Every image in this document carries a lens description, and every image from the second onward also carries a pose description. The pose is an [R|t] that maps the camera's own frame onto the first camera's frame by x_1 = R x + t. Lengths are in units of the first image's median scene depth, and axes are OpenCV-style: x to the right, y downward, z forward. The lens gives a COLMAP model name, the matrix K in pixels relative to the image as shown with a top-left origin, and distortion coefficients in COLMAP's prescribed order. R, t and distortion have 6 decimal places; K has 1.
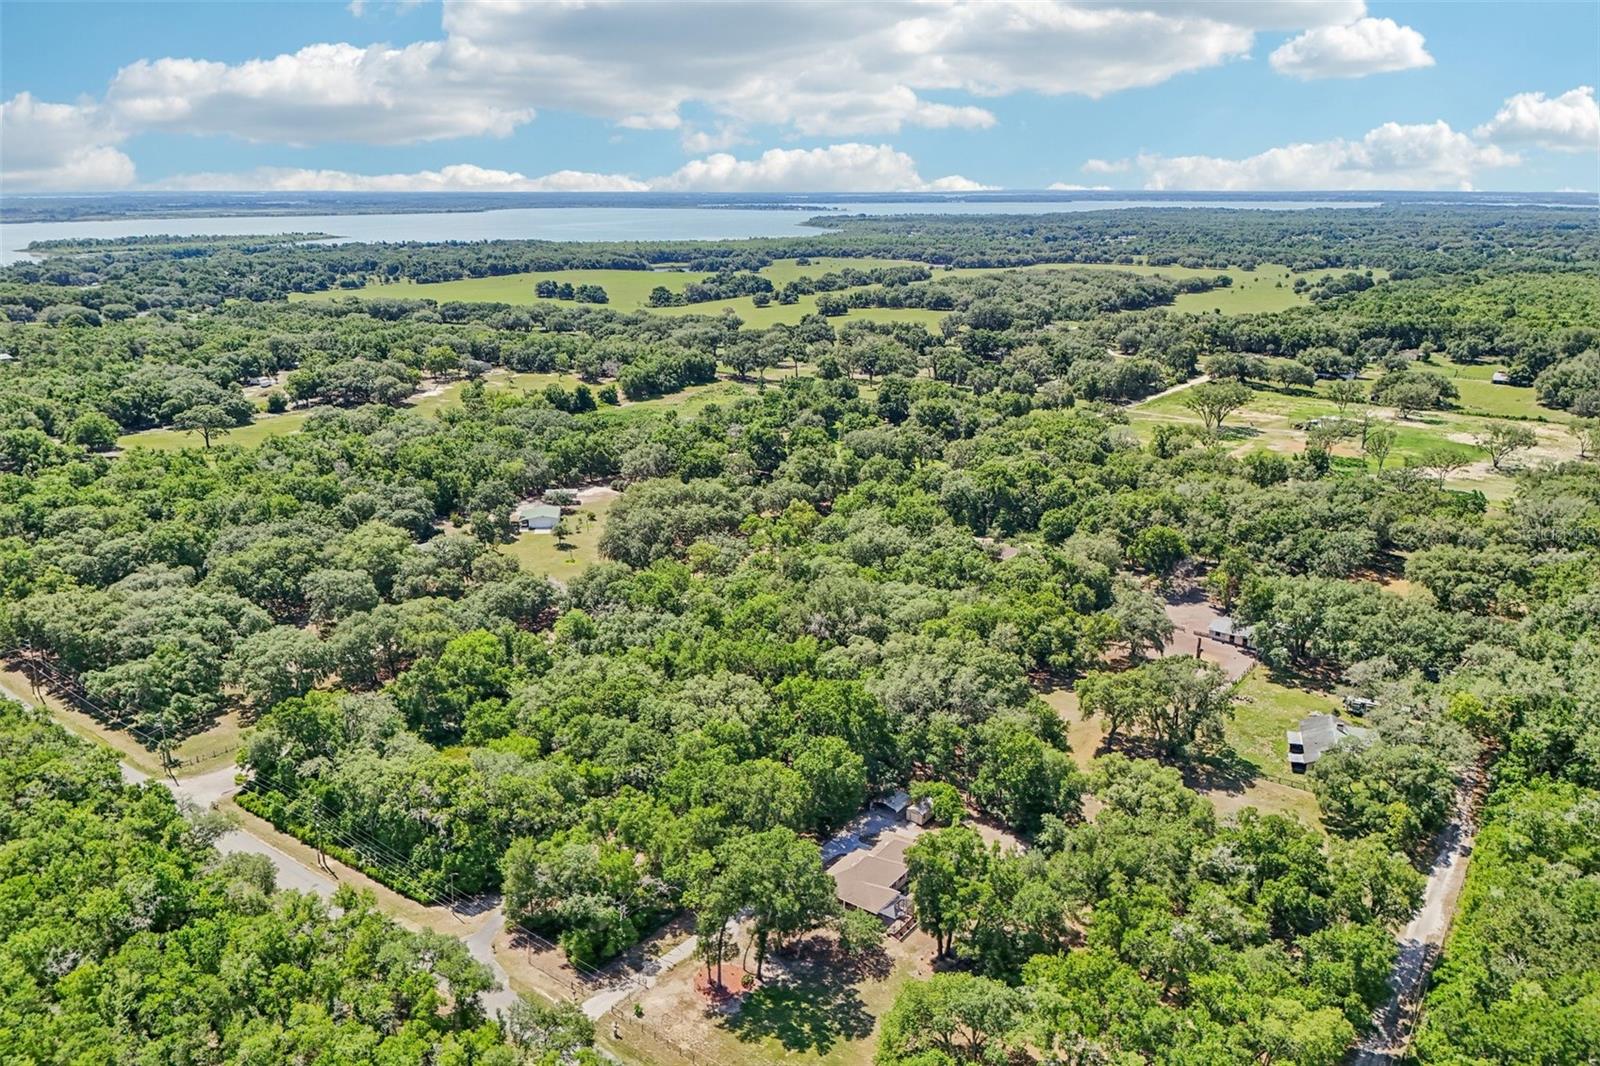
lens RADIAL K [[1179.4, 0, 800.0], [0, 1179.4, 533.0], [0, 0, 1]] dist [0.033927, 0.000836]
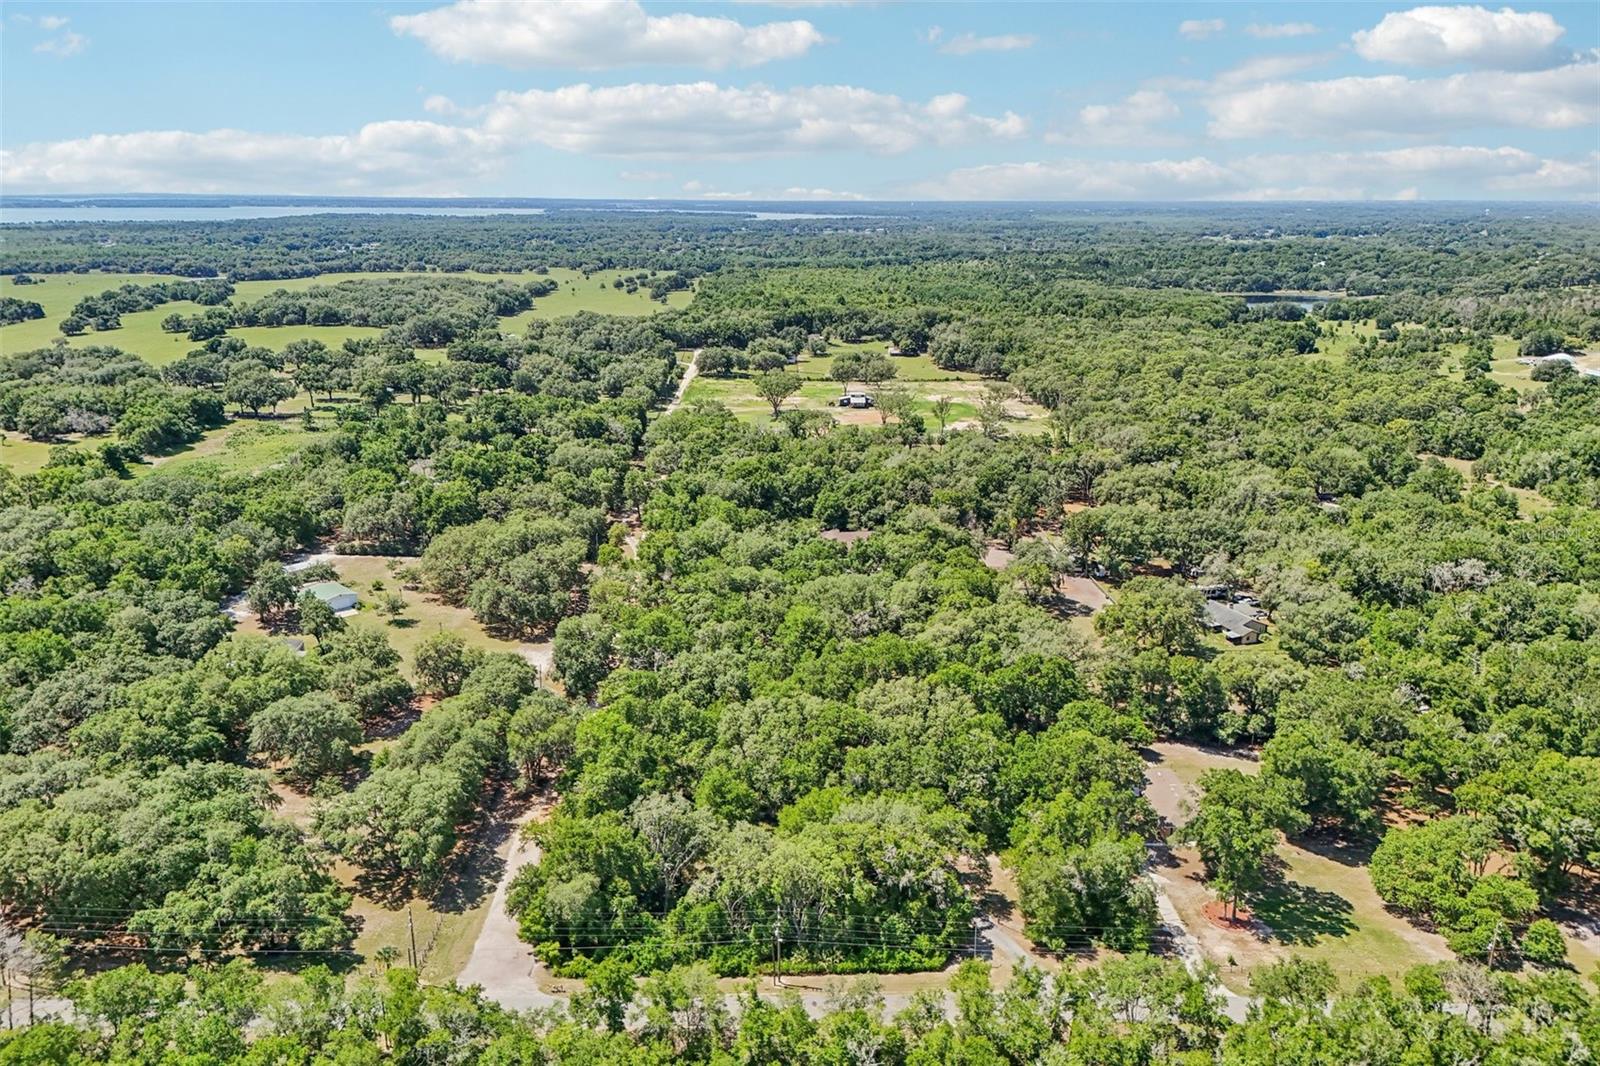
lens RADIAL K [[1179.4, 0, 800.0], [0, 1179.4, 533.0], [0, 0, 1]] dist [0.033927, 0.000836]
pose [[0.783917, -0.168406, 0.597590, -0.373486], [0.171276, 0.983820, 0.052570, -0.037216], [-0.596774, 0.061142, 0.800077, 0.126887]]
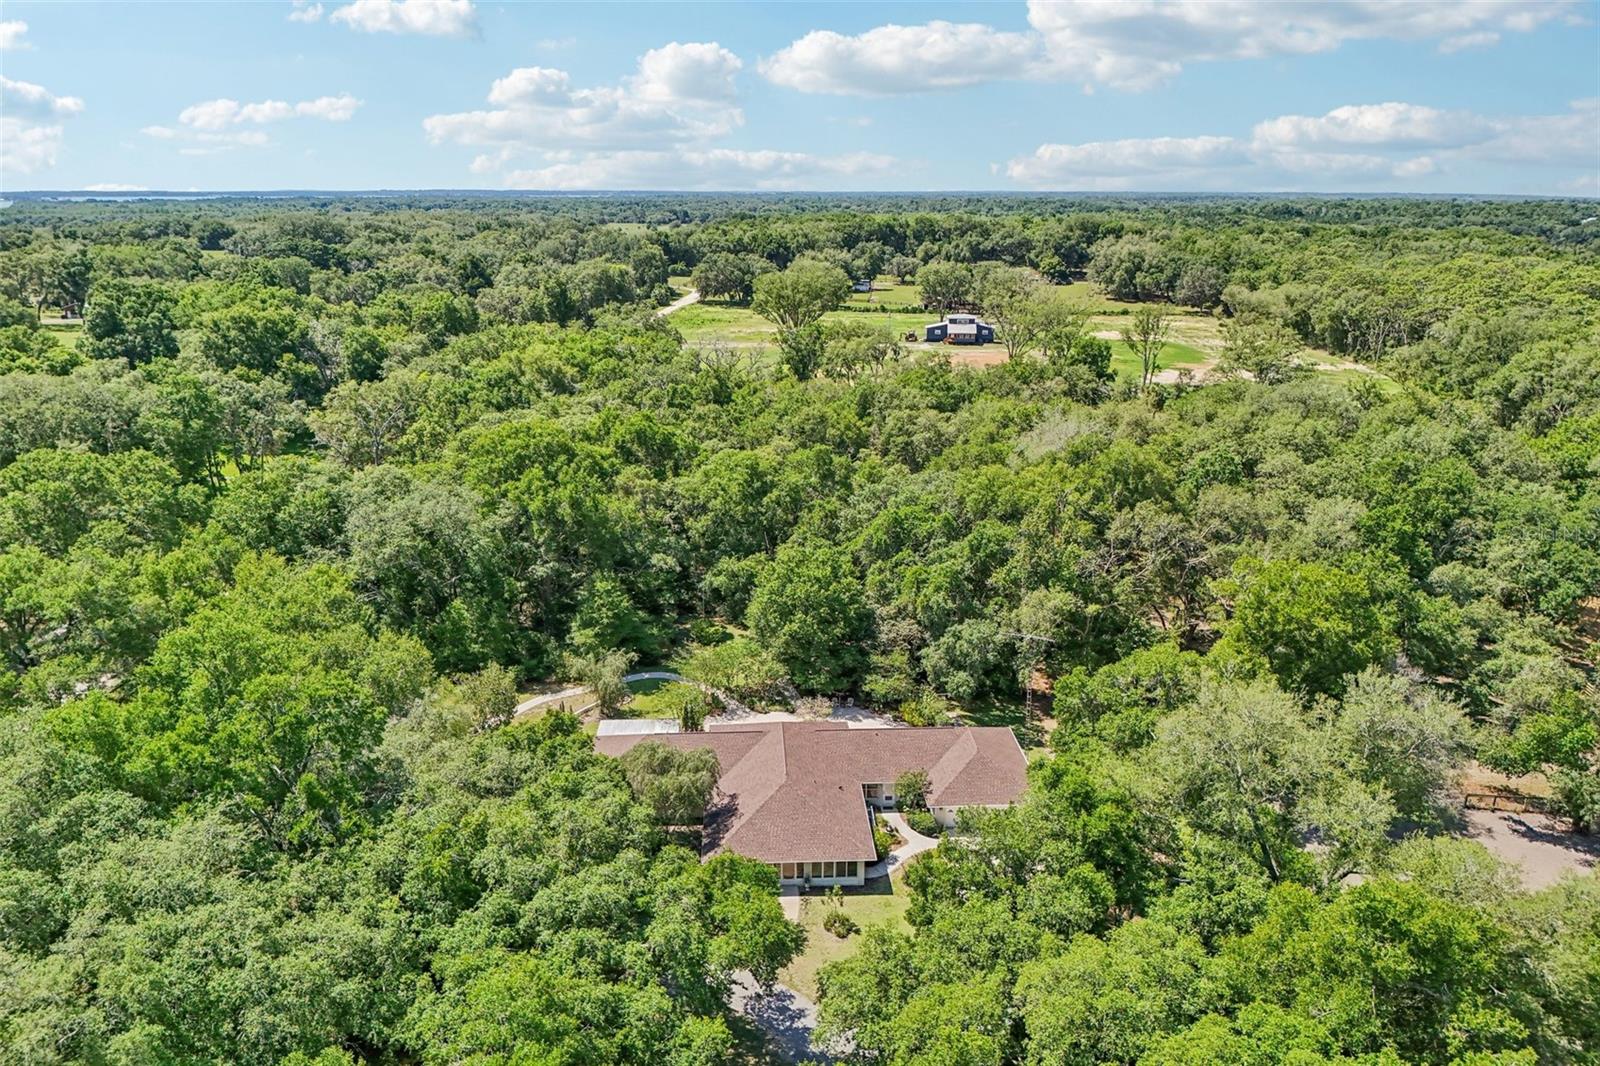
lens RADIAL K [[1179.4, 0, 800.0], [0, 1179.4, 533.0], [0, 0, 1]] dist [0.033927, 0.000836]
pose [[0.844044, -0.151079, 0.514553, 0.059427], [0.152346, 0.987516, 0.040045, -0.029010], [-0.514180, 0.044590, 0.856523, 0.623239]]
